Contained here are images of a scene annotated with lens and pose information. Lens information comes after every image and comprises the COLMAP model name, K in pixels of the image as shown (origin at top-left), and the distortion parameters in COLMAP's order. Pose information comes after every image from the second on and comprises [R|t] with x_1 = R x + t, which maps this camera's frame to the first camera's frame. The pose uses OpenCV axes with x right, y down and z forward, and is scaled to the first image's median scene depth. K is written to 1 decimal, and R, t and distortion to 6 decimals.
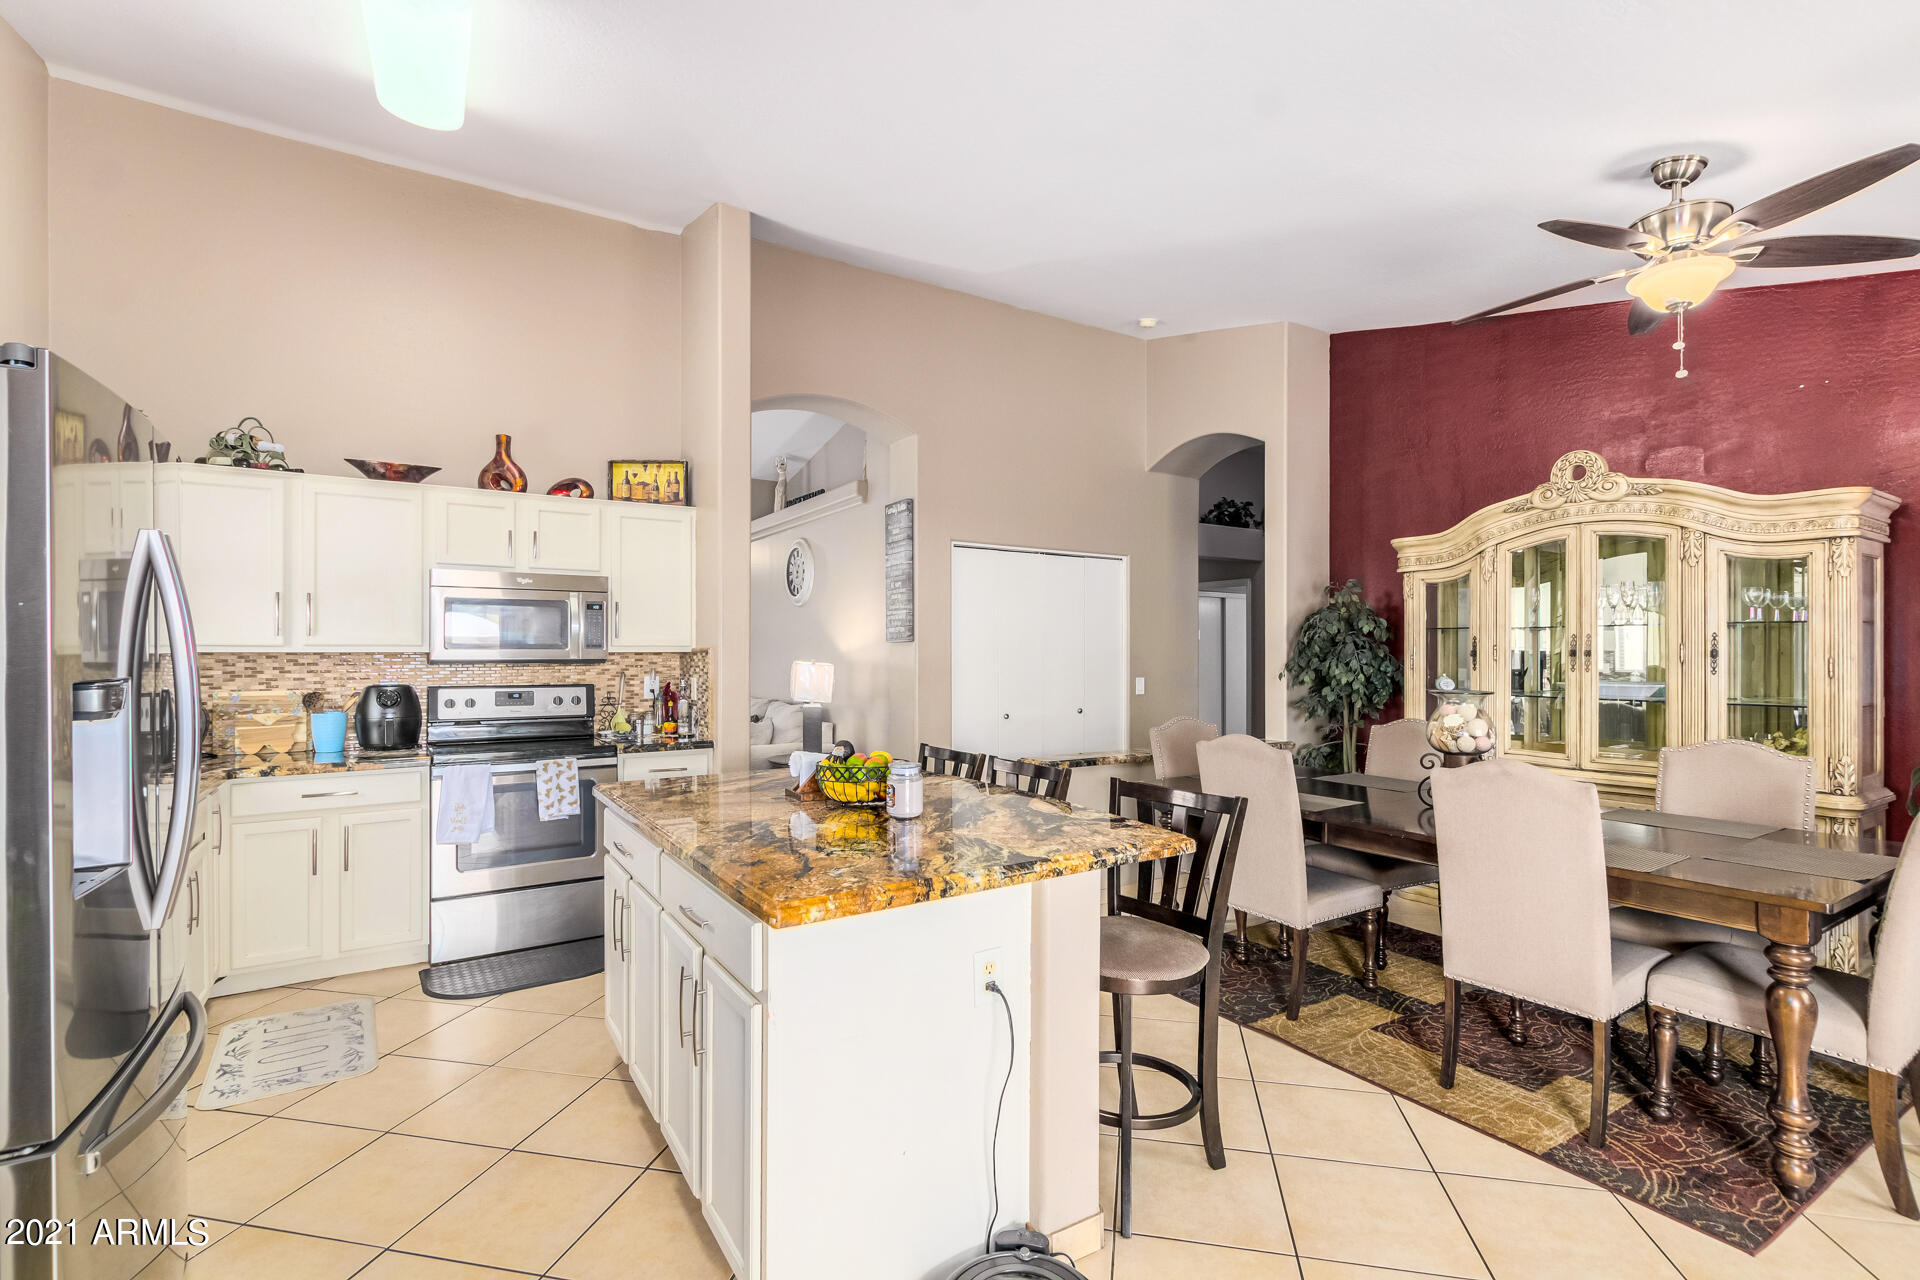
lens RADIAL K [[868.4, 0, 960.6], [0, 868.4, 651.1], [0, 0, 1]] dist [0.009860, -0.006401]
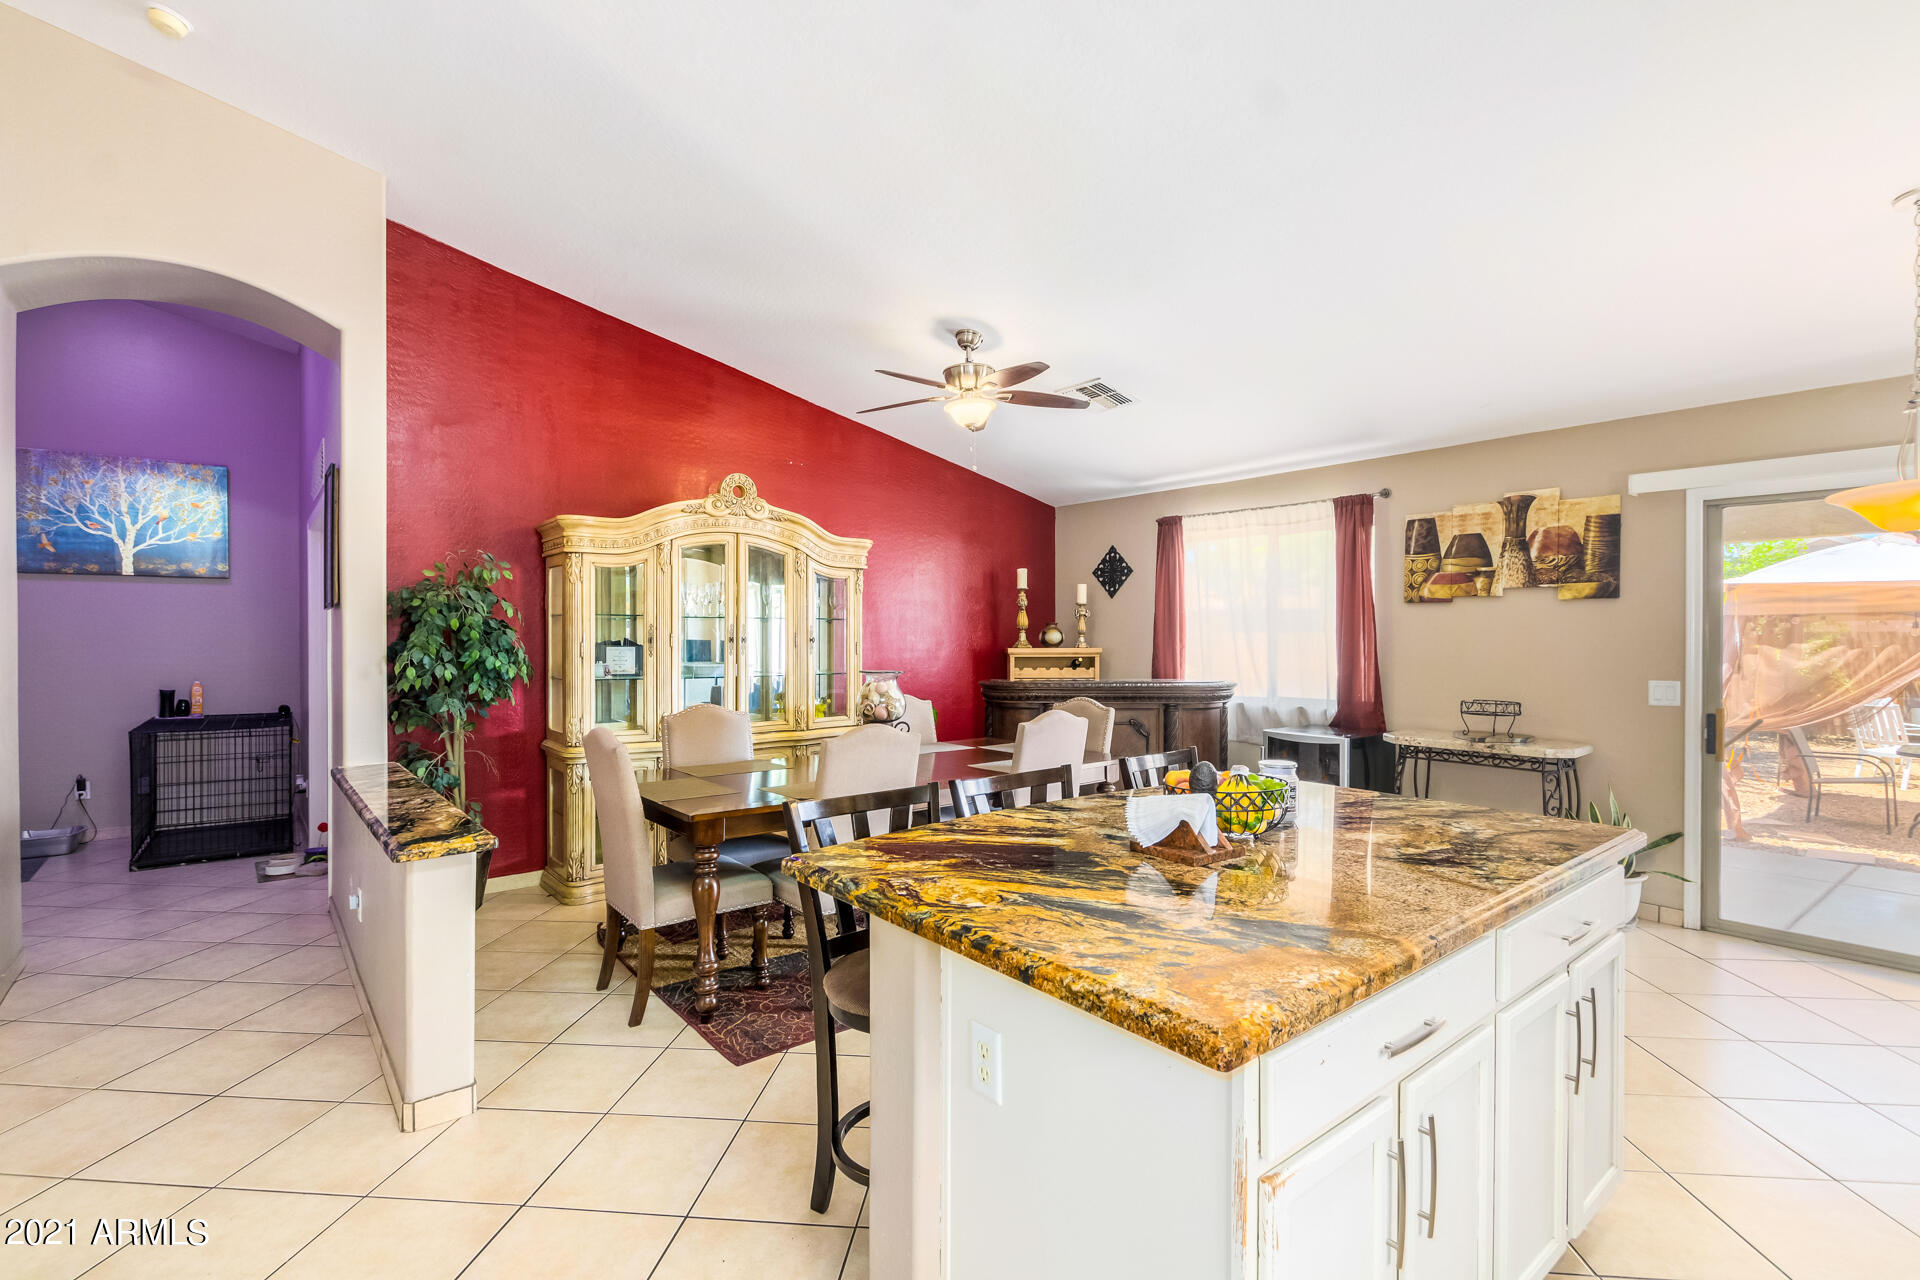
lens RADIAL K [[876.9, 0, 960.0], [0, 876.9, 640.0], [0, 0, 1]] dist [0.002618, -0.000480]
pose [[-0.122471, -0.001497, 0.992471, -0.549849], [0.000193, 0.999999, 0.001532, 0.000204], [-0.992472, 0.000379, -0.122470, 0.856567]]
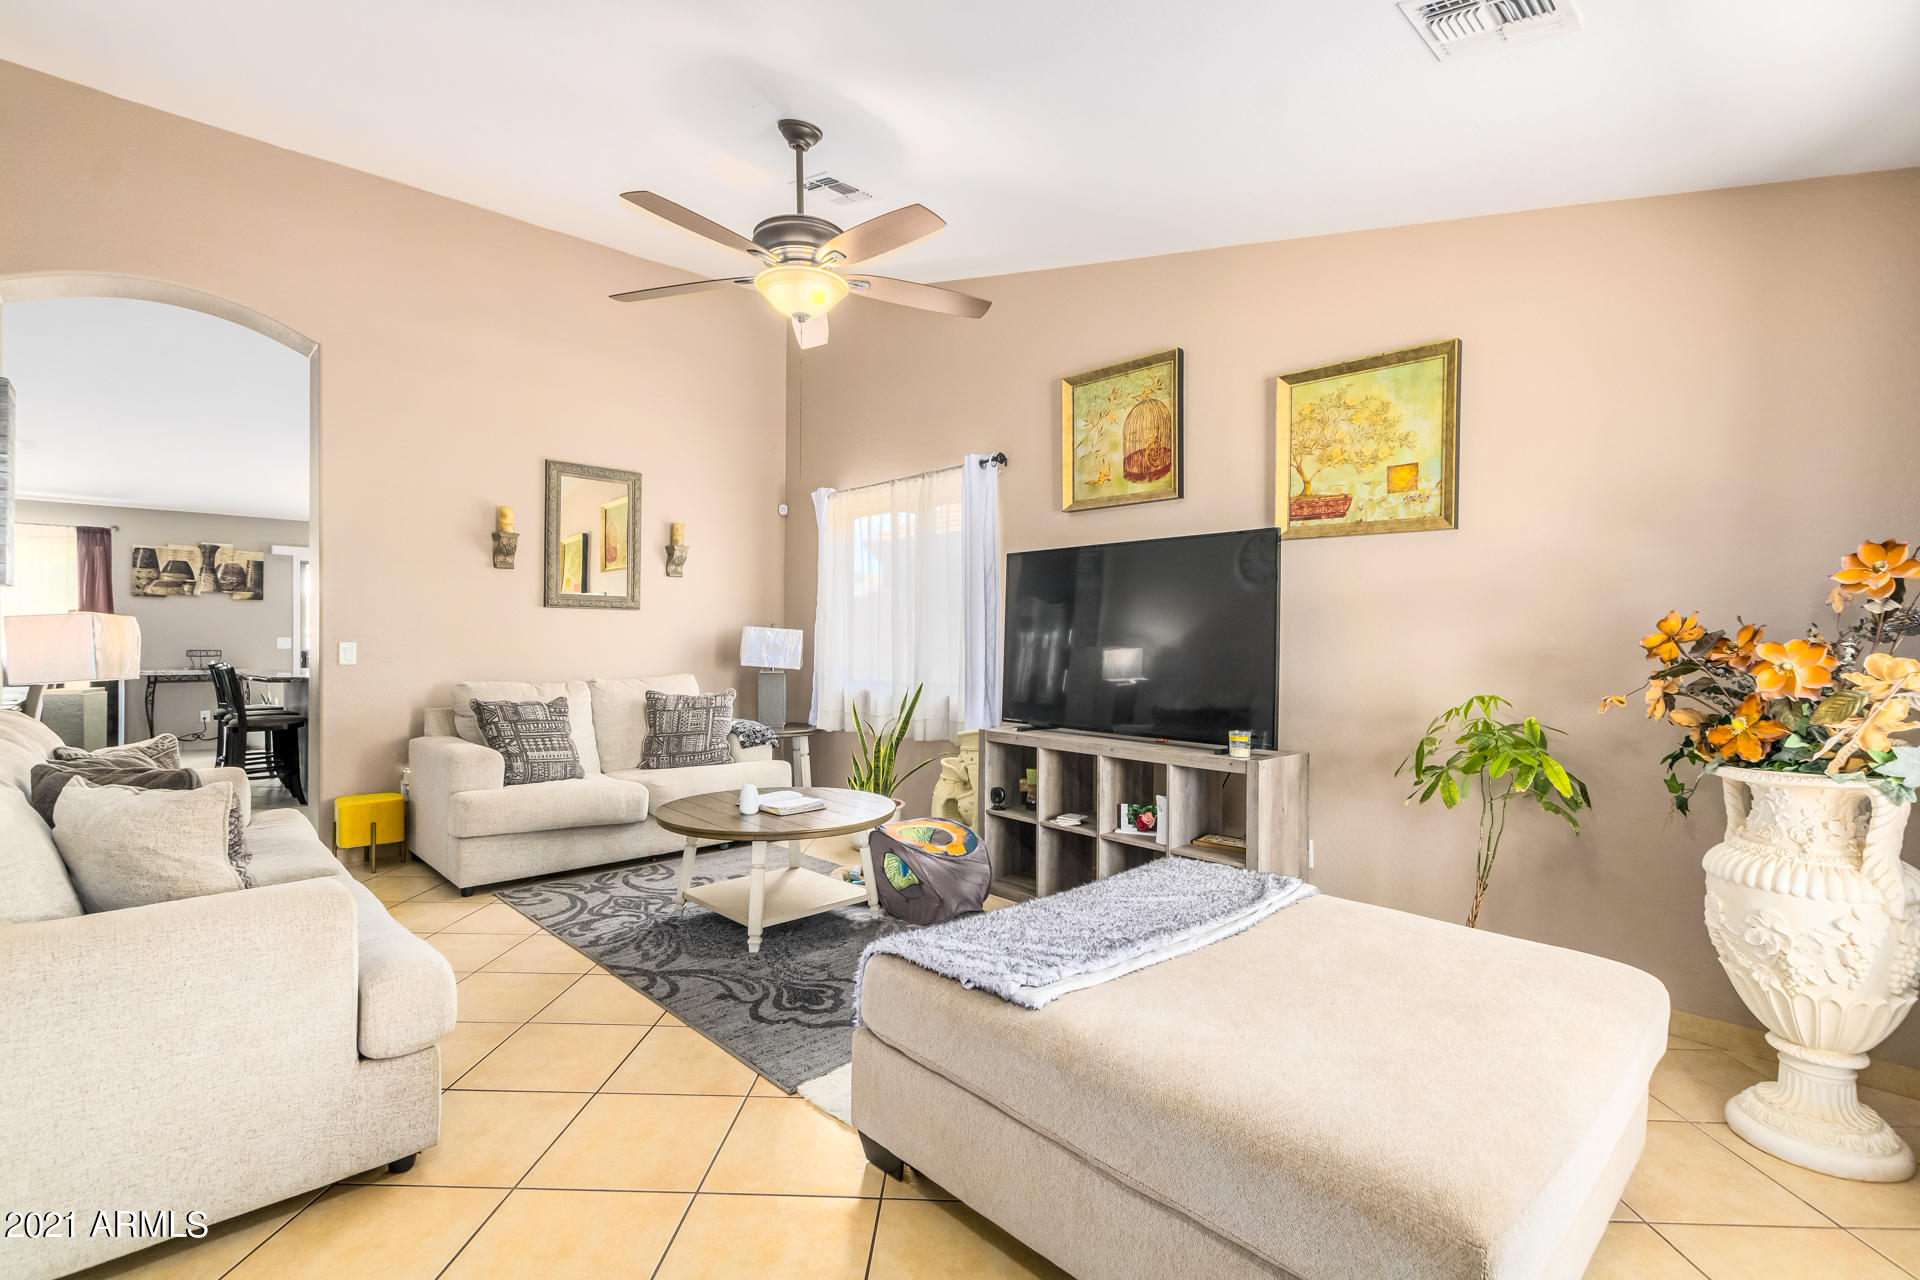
lens RADIAL K [[876.9, 0, 960.0], [0, 876.9, 640.0], [0, 0, 1]] dist [0.002618, -0.000480]
pose [[-0.982081, -0.004778, -0.188400, -0.934841], [-0.005558, 0.999978, 0.003614, 0.035515], [0.188378, 0.004596, -0.982086, 2.450439]]
